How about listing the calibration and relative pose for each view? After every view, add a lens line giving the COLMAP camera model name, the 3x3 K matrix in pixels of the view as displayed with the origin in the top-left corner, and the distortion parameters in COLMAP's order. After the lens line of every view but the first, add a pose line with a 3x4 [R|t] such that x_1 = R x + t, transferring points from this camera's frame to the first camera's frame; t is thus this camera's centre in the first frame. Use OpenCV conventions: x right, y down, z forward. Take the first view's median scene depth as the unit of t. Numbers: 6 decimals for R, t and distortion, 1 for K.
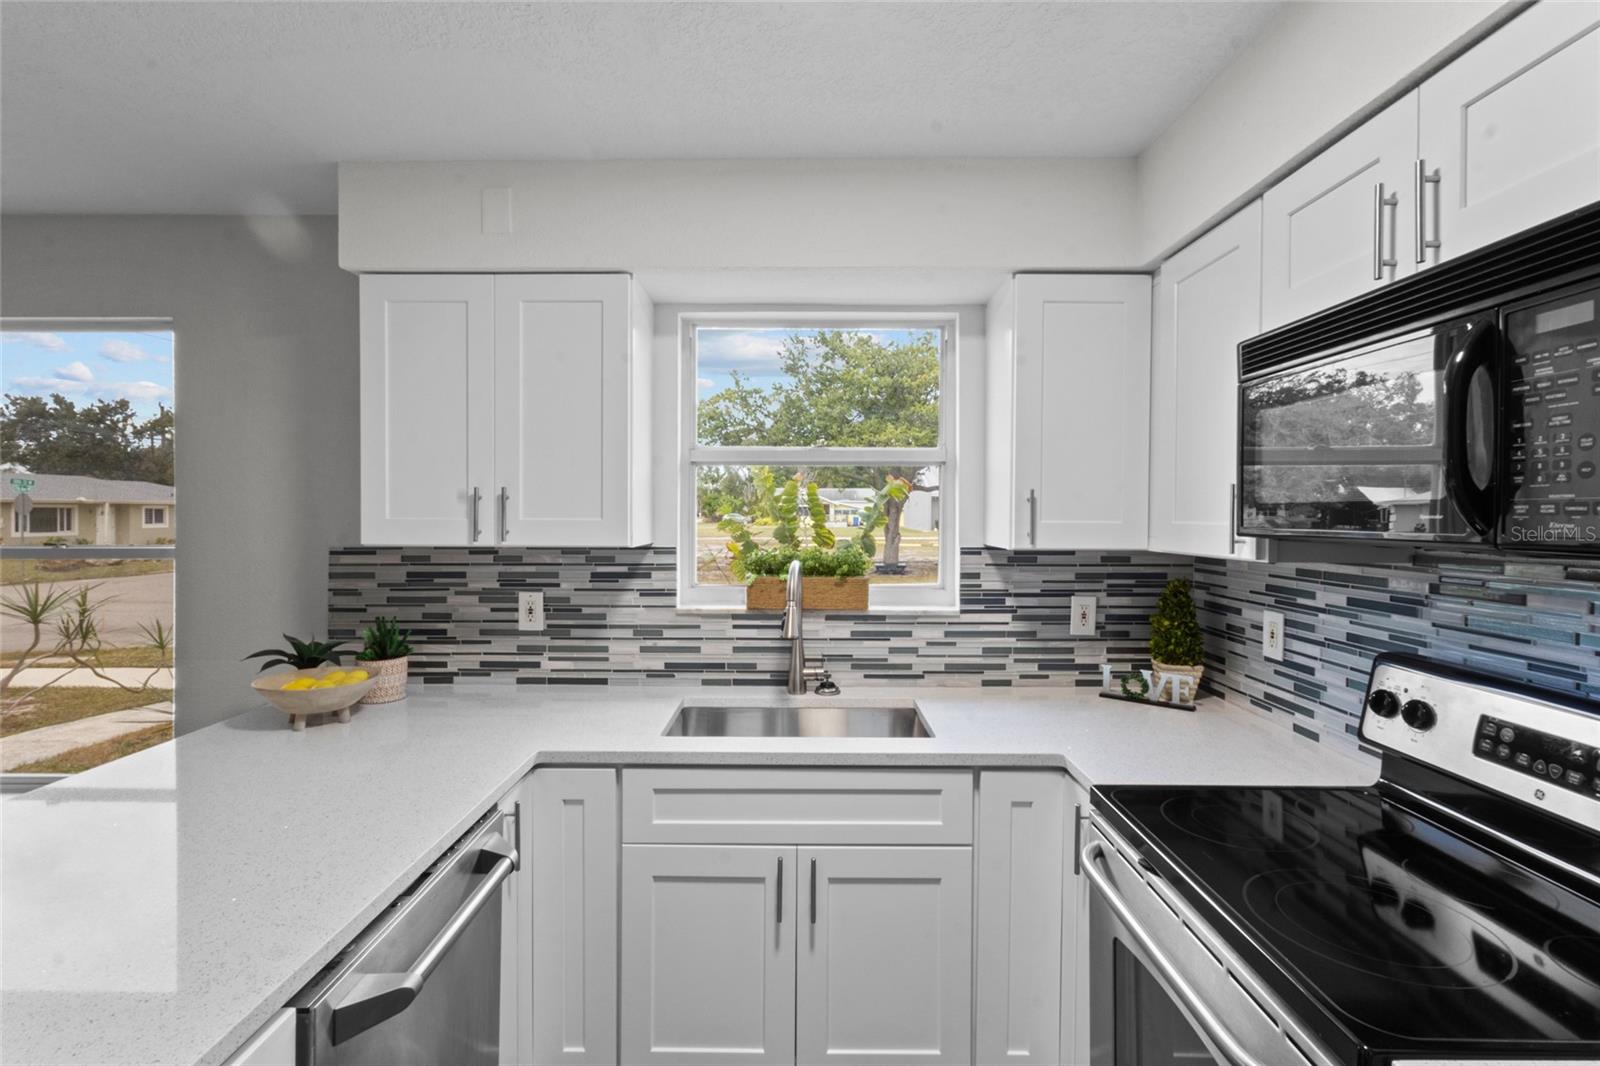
lens RADIAL K [[738.5, 0, 799.9], [0, 738.5, 522.1], [0, 0, 1]] dist [0.003451, 0.002345]
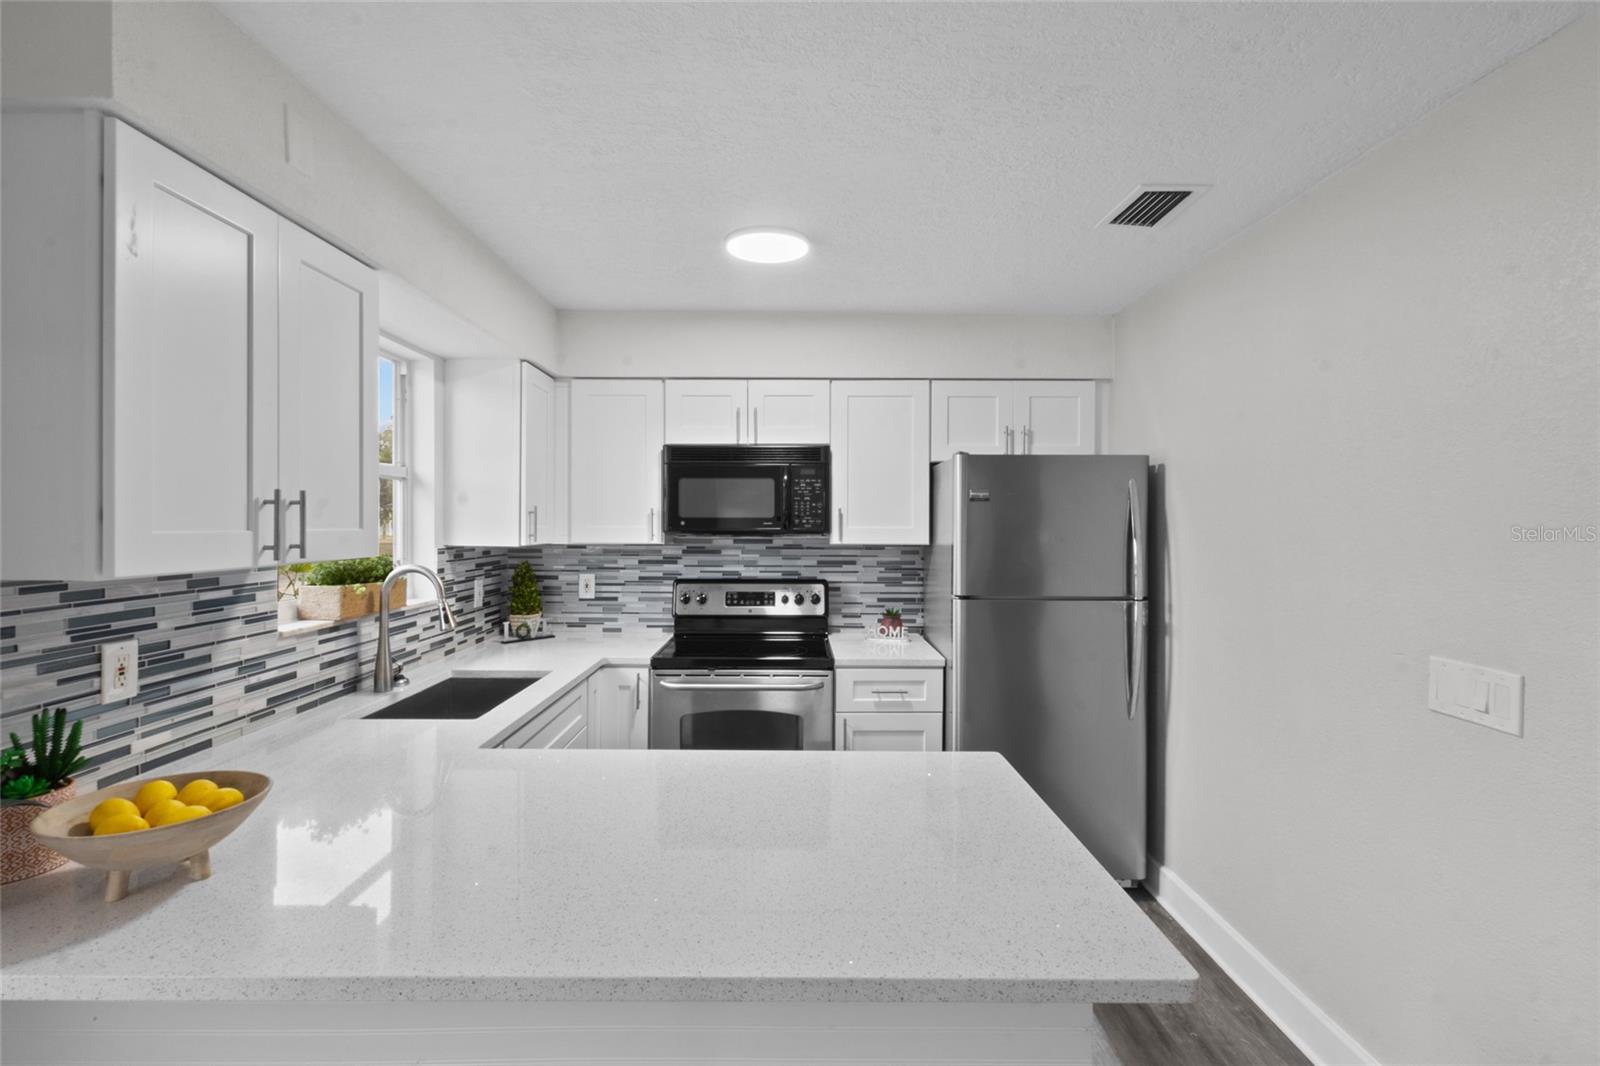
lens RADIAL K [[738.5, 0, 794.6], [0, 738.5, 528.2], [0, 0, 1]] dist [0.003451, 0.002345]
pose [[-0.013803, -0.011169, 0.999842, -1.042374], [0.007575, 0.999908, 0.011274, -0.009803], [-0.999876, 0.007730, -0.013717, 0.410759]]
